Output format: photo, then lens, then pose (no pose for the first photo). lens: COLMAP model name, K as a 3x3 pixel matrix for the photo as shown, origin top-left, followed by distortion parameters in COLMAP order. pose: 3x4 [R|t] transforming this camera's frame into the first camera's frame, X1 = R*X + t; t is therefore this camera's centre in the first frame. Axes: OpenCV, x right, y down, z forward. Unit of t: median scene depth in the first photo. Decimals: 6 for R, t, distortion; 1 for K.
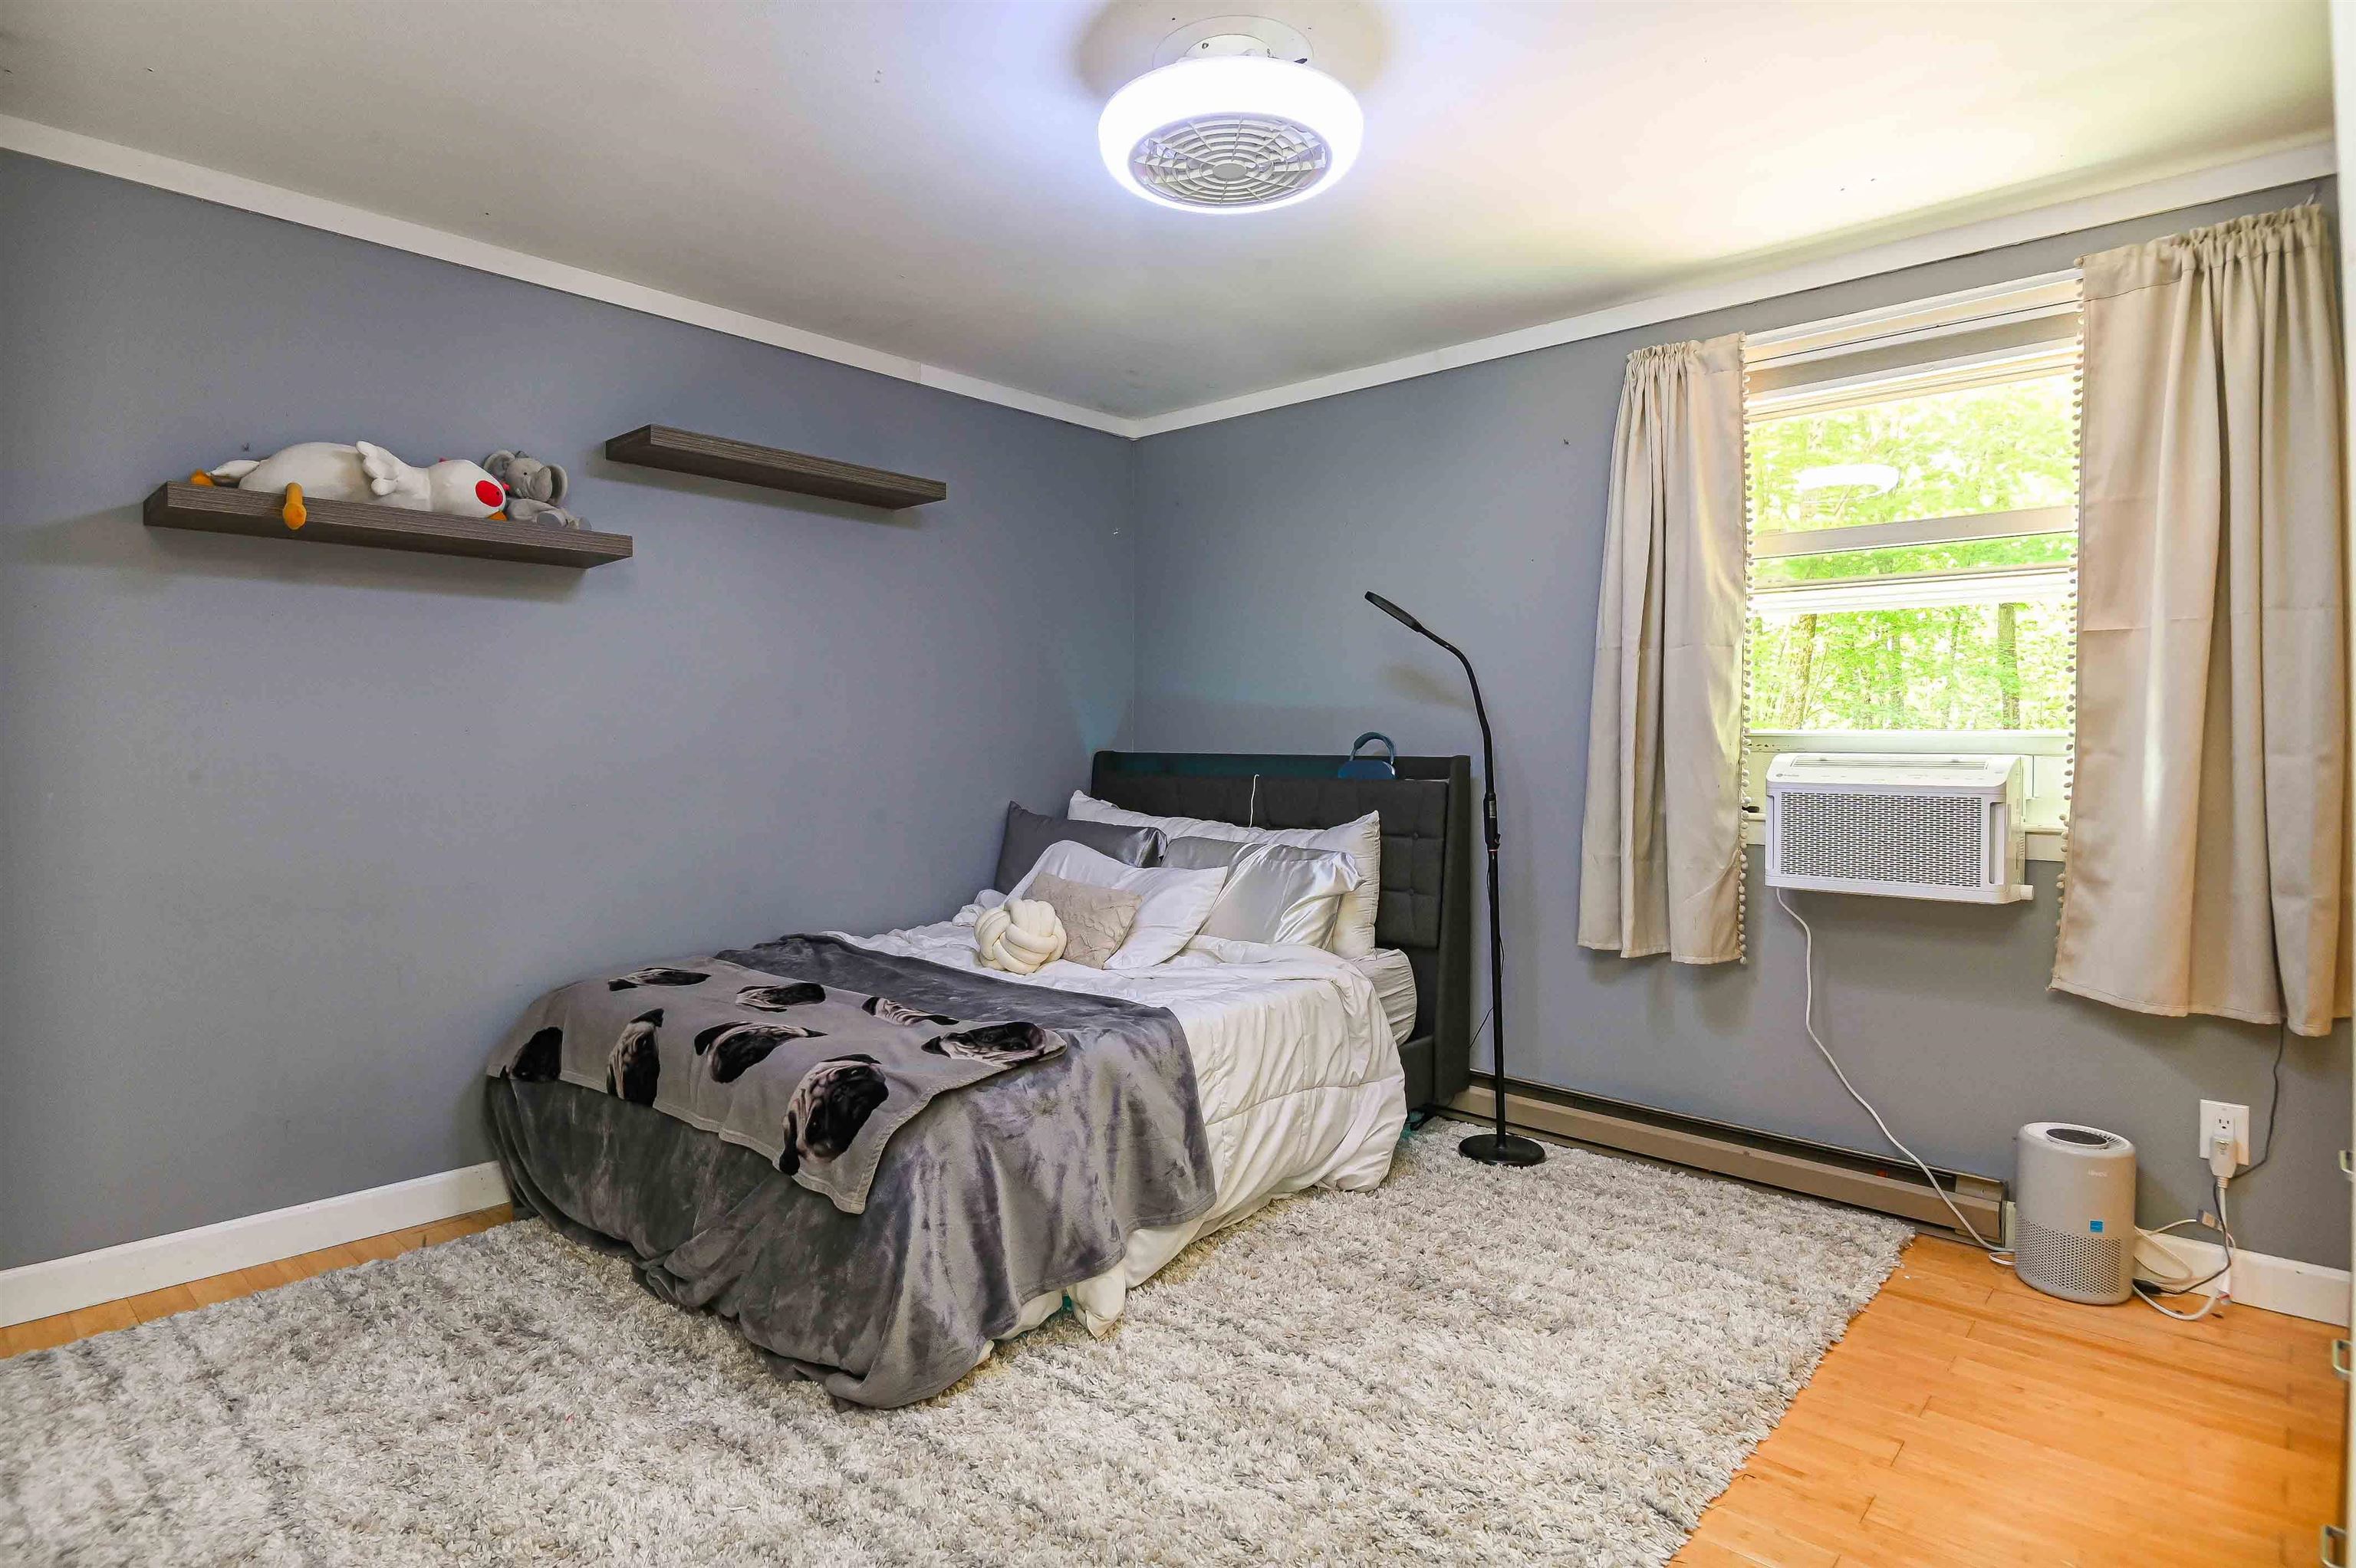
lens RADIAL K [[1271.6, 0, 1177.7], [0, 1271.6, 763.9], [0, 0, 1]] dist [-0.003614, -0.000854]
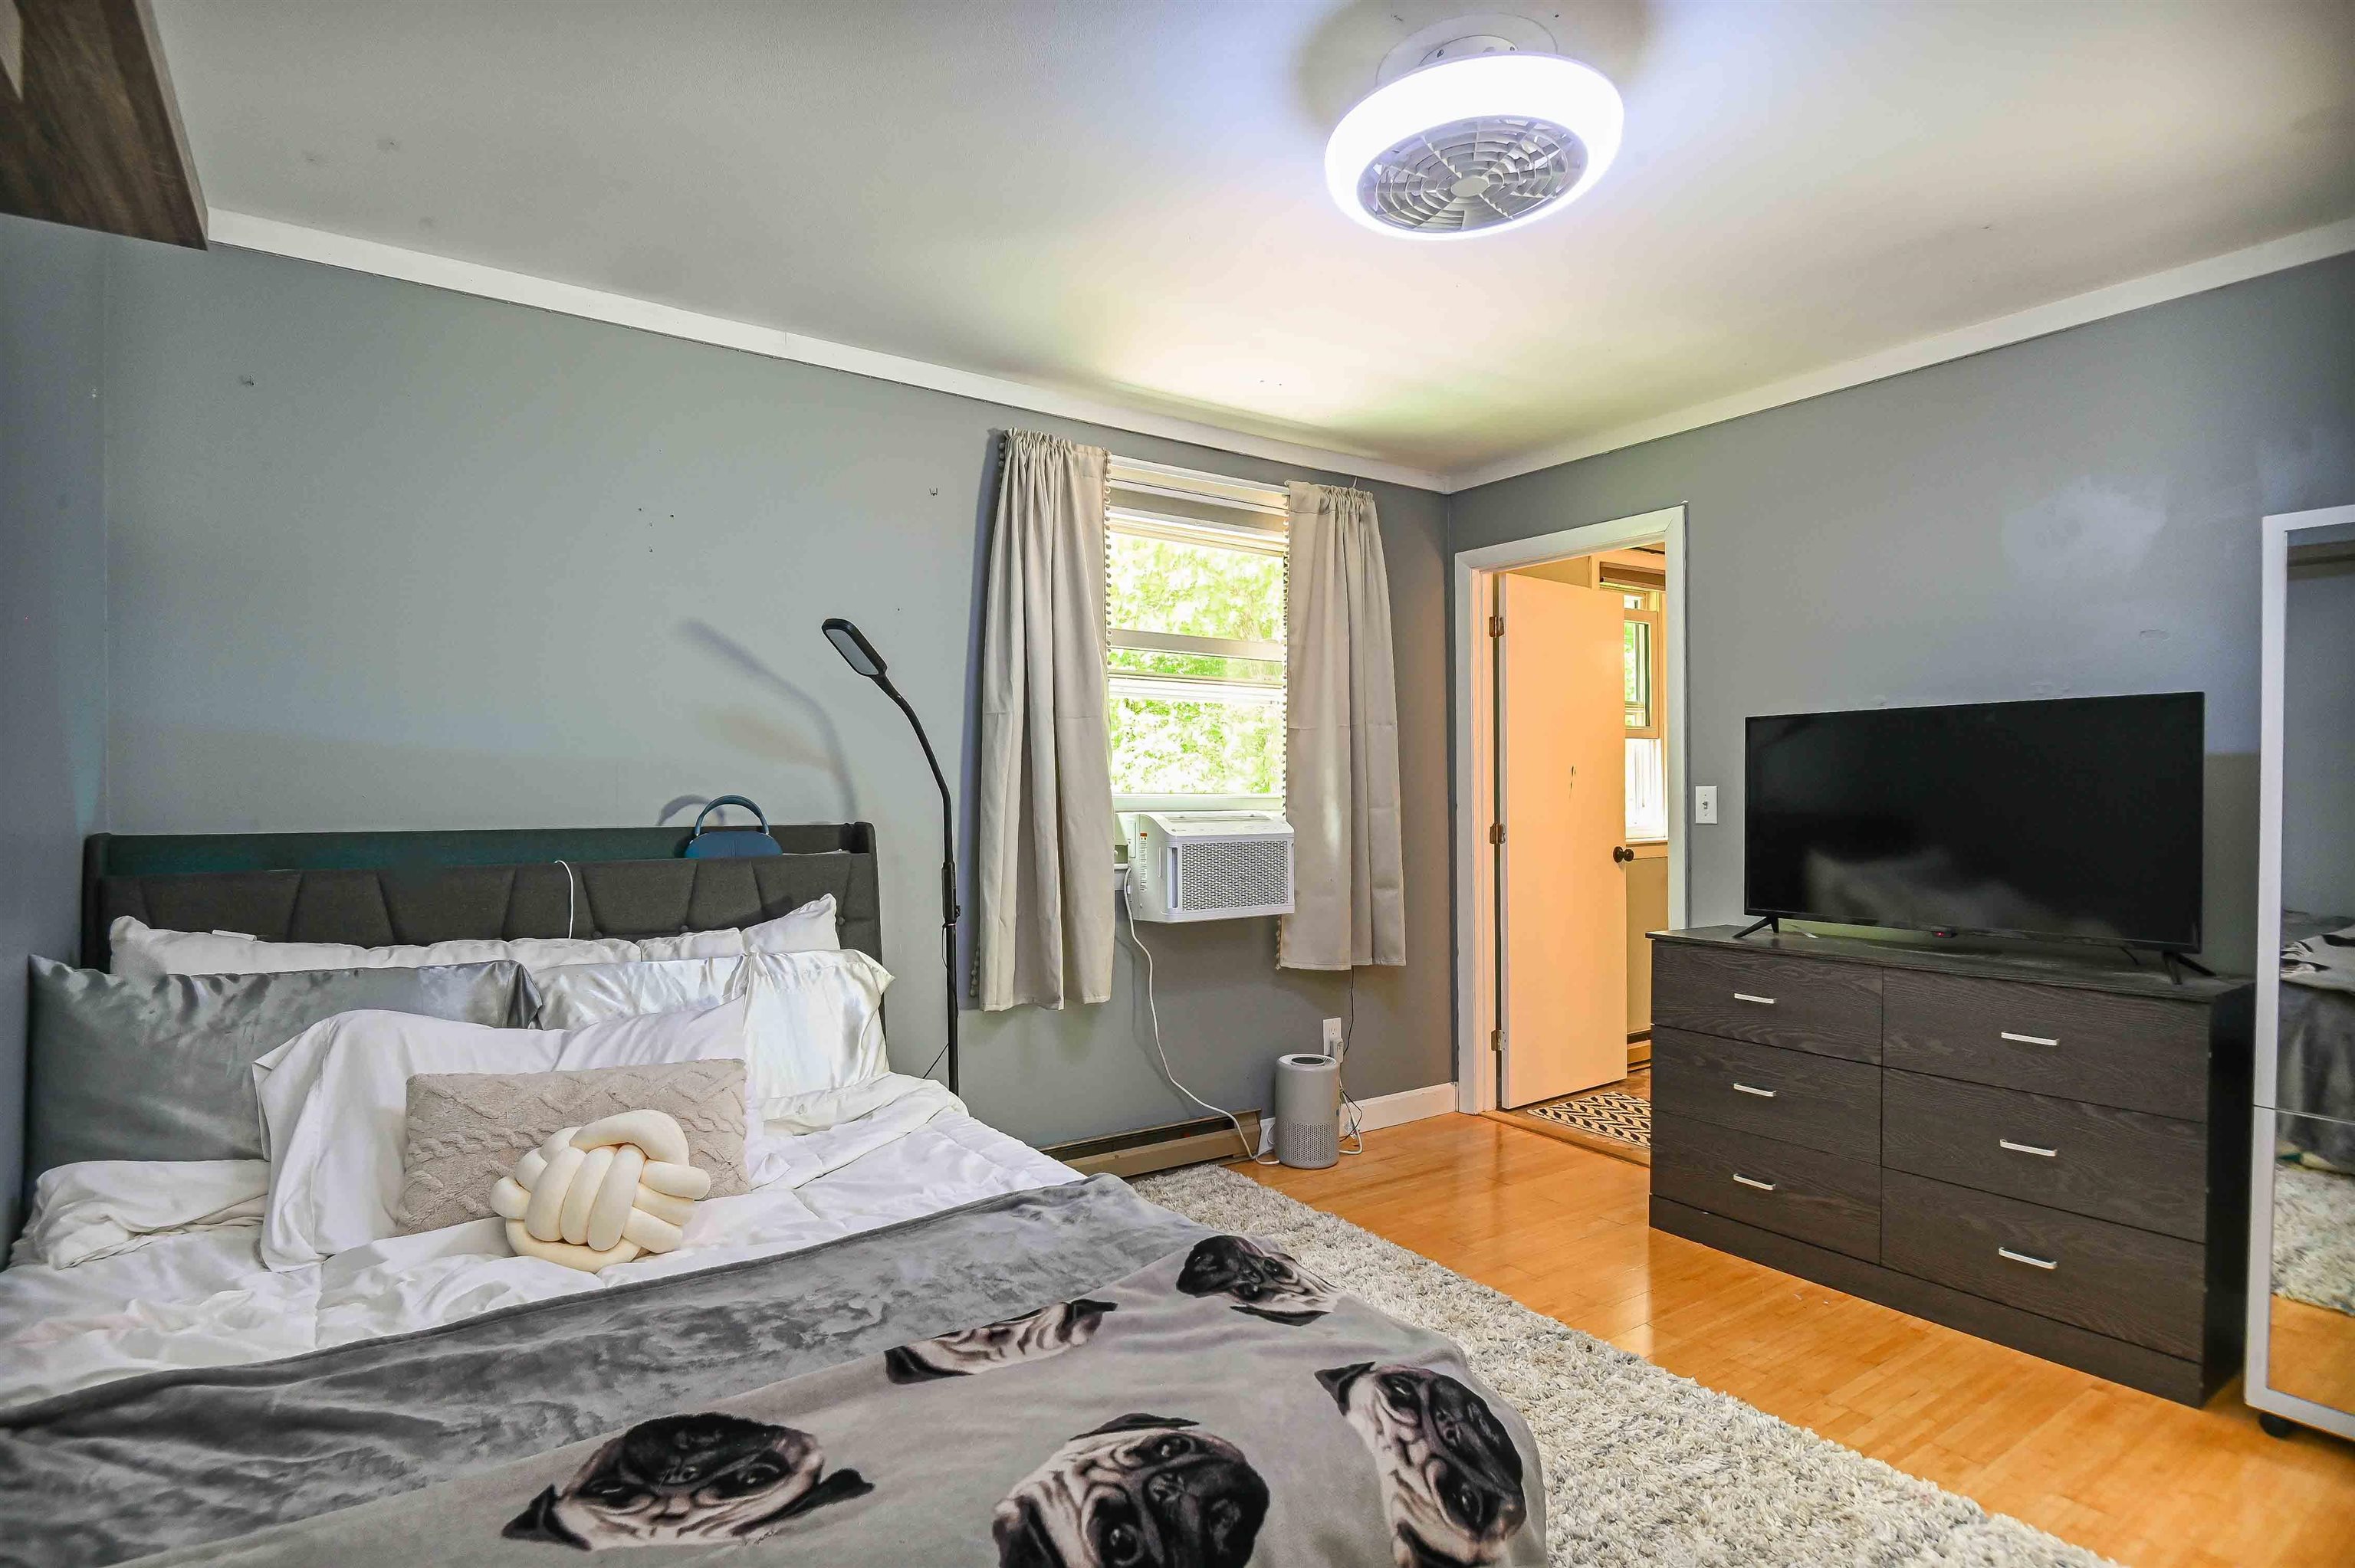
lens RADIAL K [[1159.1, 0, 1172.7], [0, 1159.1, 800.6], [0, 0, 1]] dist [0.013390, -0.019328]
pose [[0.233575, -0.011054, 0.972276, -0.658011], [0.020937, 0.999761, 0.006337, -0.029200], [-0.972113, 0.018876, 0.233750, 0.802608]]
